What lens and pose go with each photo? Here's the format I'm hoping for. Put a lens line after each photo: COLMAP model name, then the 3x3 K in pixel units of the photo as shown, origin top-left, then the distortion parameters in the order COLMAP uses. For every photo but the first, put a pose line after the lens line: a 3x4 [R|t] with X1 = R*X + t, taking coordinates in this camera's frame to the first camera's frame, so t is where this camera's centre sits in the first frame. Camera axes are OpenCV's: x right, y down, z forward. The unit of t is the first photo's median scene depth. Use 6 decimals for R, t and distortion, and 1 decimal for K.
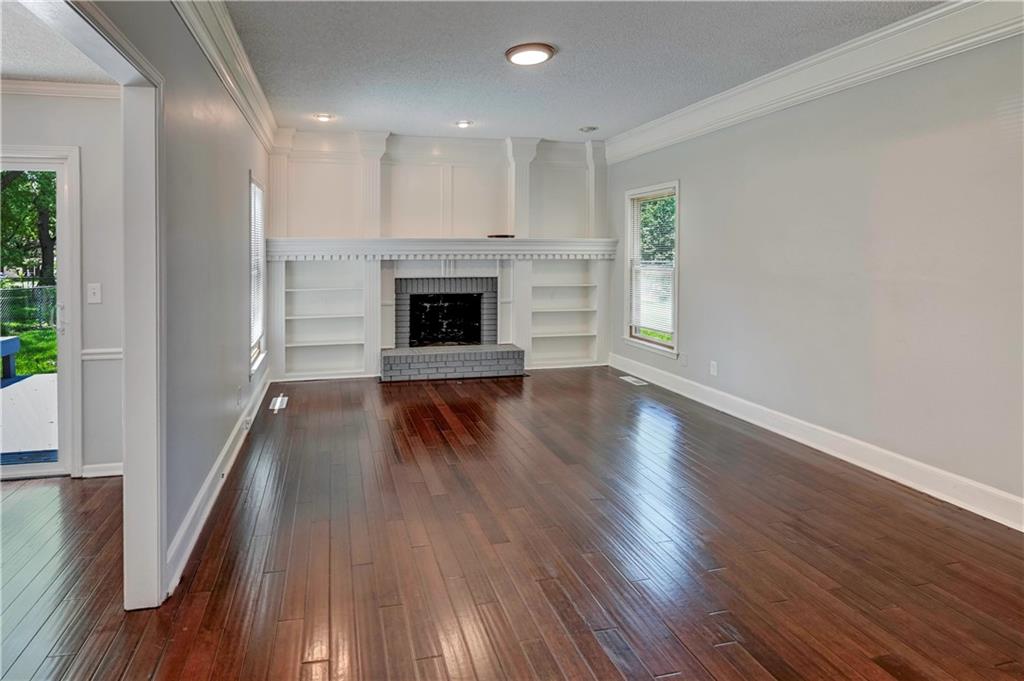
lens RADIAL K [[477.4, 0, 512.0], [0, 477.4, 340.5], [0, 0, 1]] dist [0.012672, -0.000012]
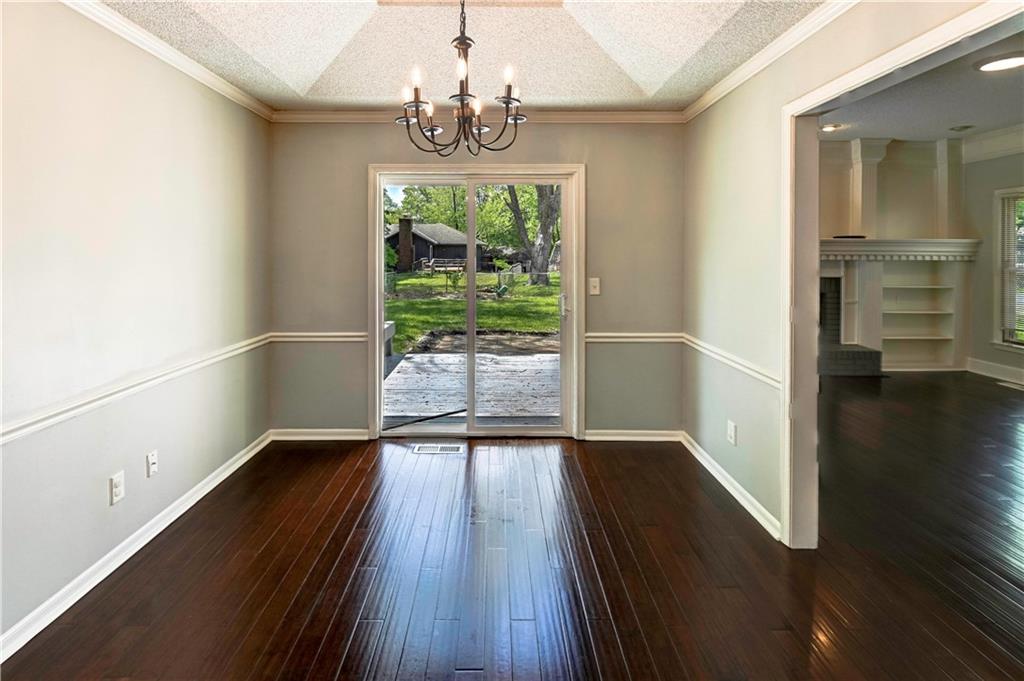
lens RADIAL K [[501.1, 0, 512.0], [0, 501.1, 340.5], [0, 0, 1]] dist [-0.001324, -0.000743]
pose [[0.983577, 0.036754, -0.176706, -0.523627], [-0.037941, 0.999274, -0.003339, 0.029331], [0.176455, 0.009988, 0.984258, -0.157404]]
